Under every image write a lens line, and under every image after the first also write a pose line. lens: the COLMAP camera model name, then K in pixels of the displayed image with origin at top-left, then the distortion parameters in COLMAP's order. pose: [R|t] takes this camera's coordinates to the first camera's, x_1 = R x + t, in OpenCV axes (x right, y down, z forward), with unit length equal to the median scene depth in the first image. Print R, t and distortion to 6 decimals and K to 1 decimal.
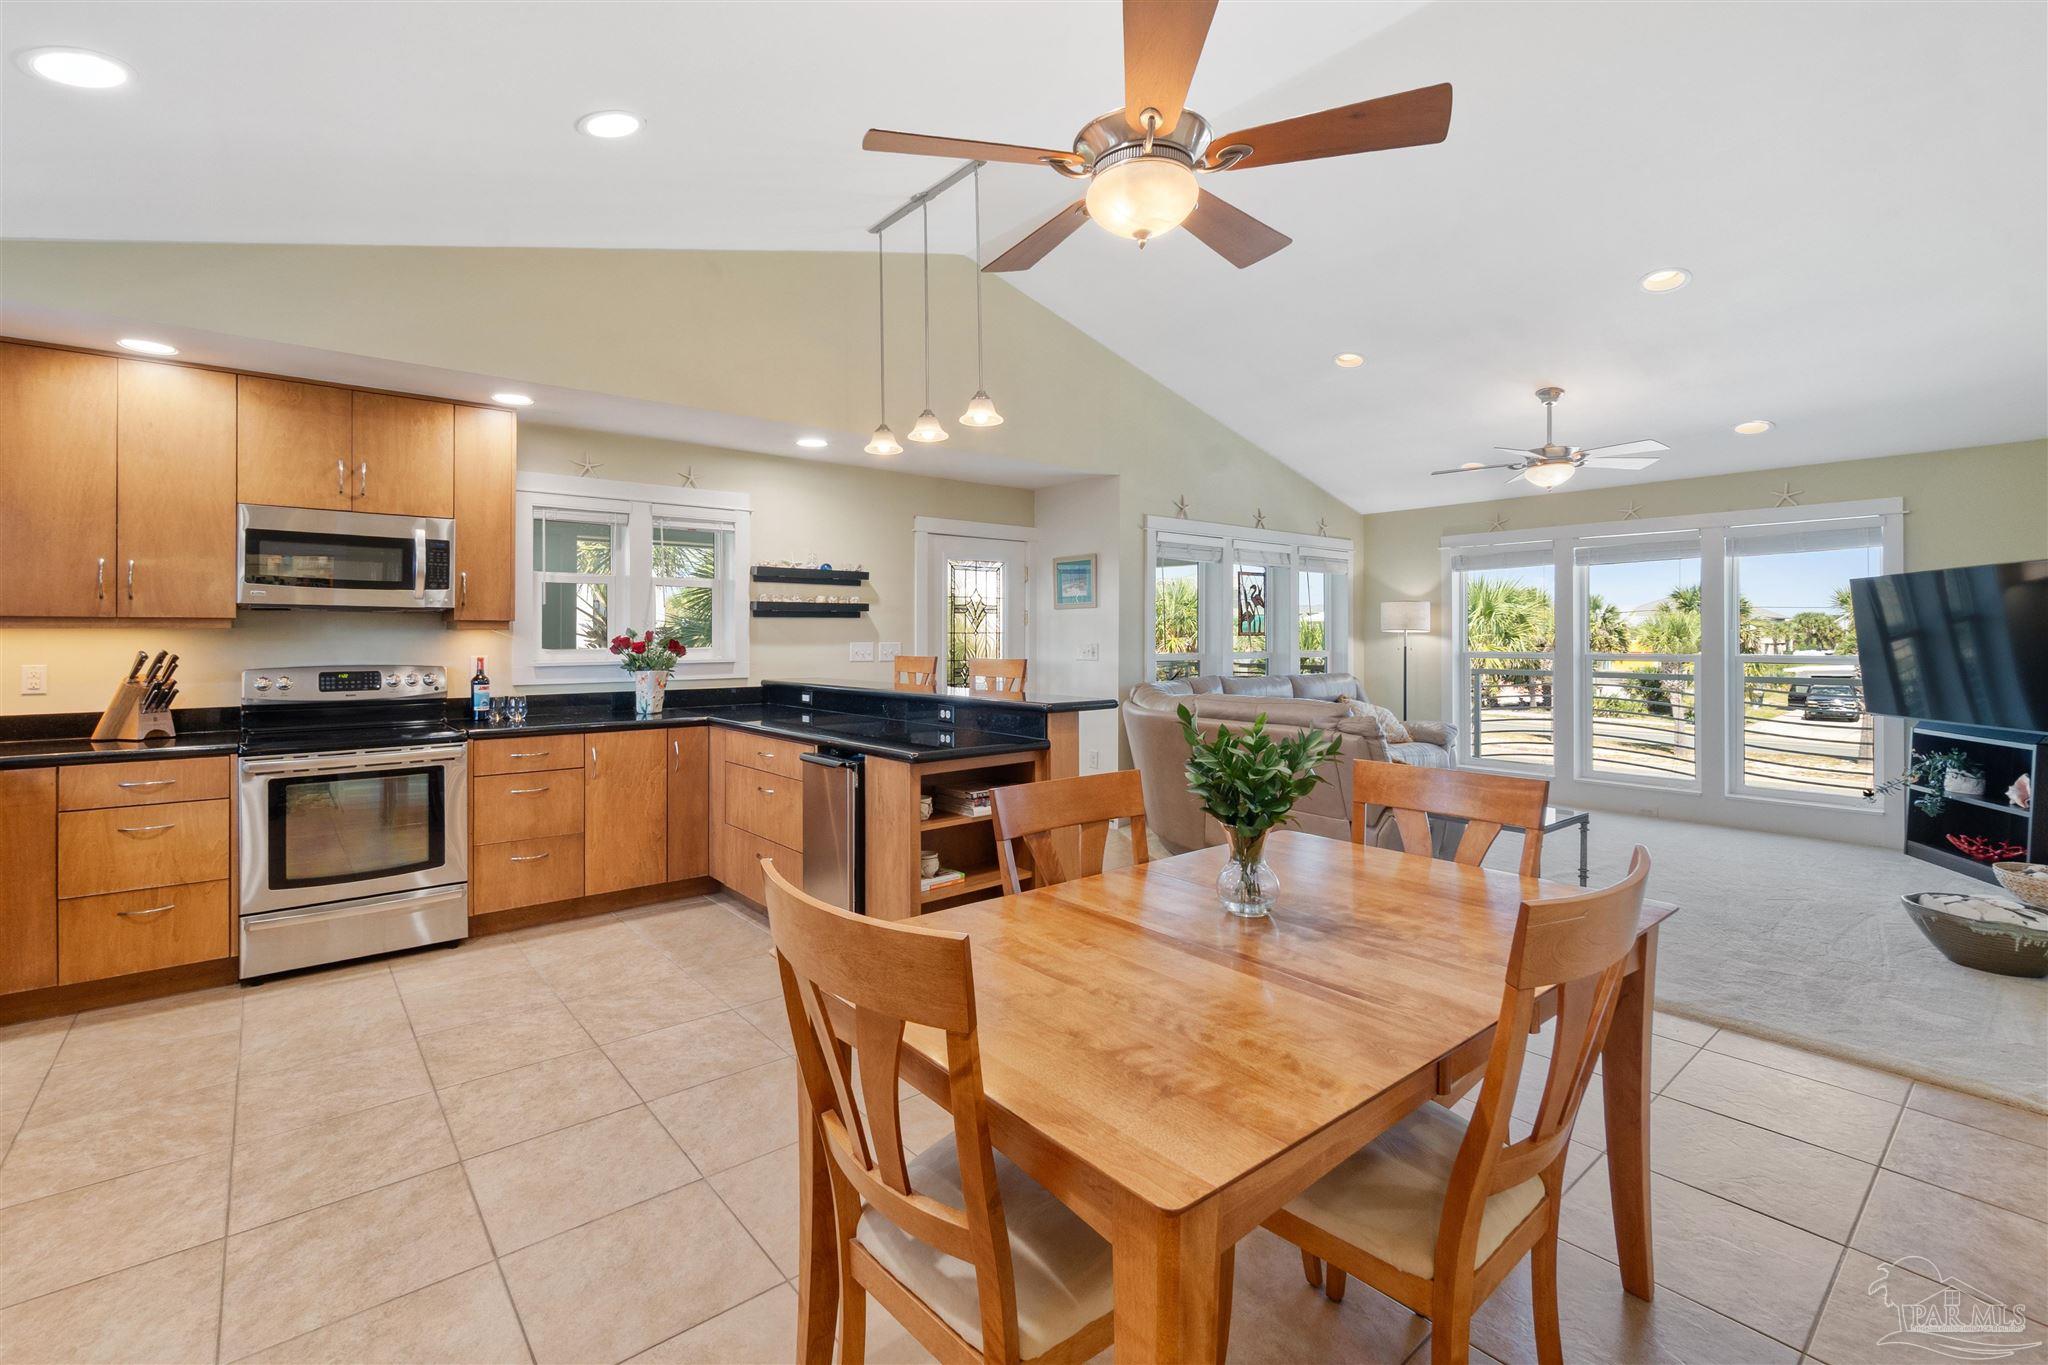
lens RADIAL K [[891.7, 0, 989.2], [0, 891.7, 653.1], [0, 0, 1]] dist [-0.004164, 0.000929]
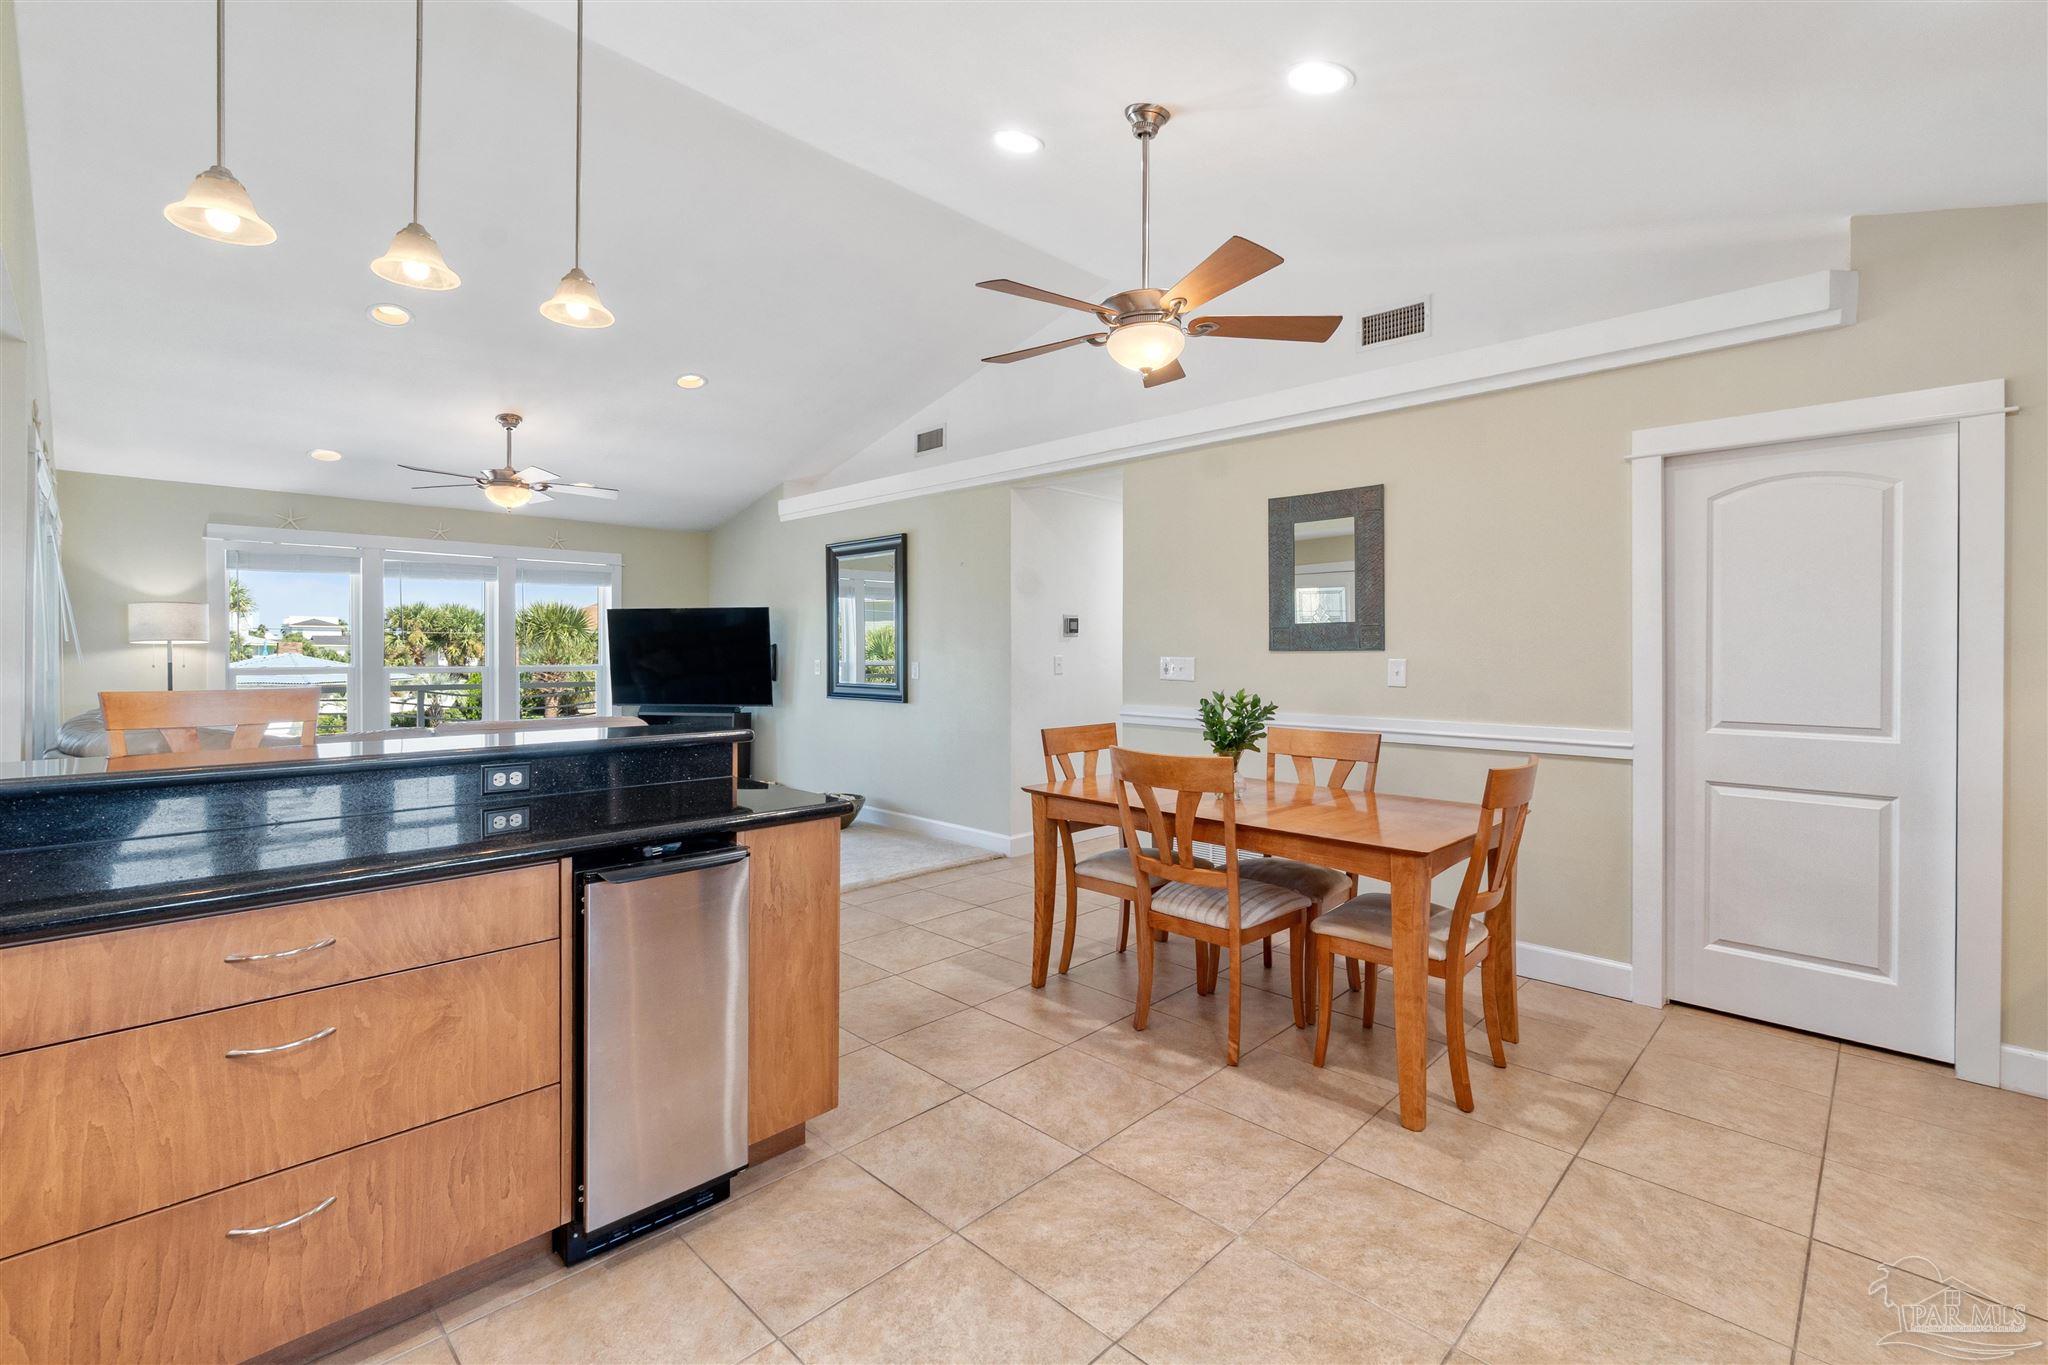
lens RADIAL K [[891.7, 0, 1025.1], [0, 891.7, 639.6], [0, 0, 1]] dist [-0.004164, 0.000929]
pose [[-0.114571, 0.017328, 0.993264, -0.686009], [0.015220, 0.999761, -0.015686, -0.009070], [-0.993298, 0.013320, -0.114808, 0.741580]]
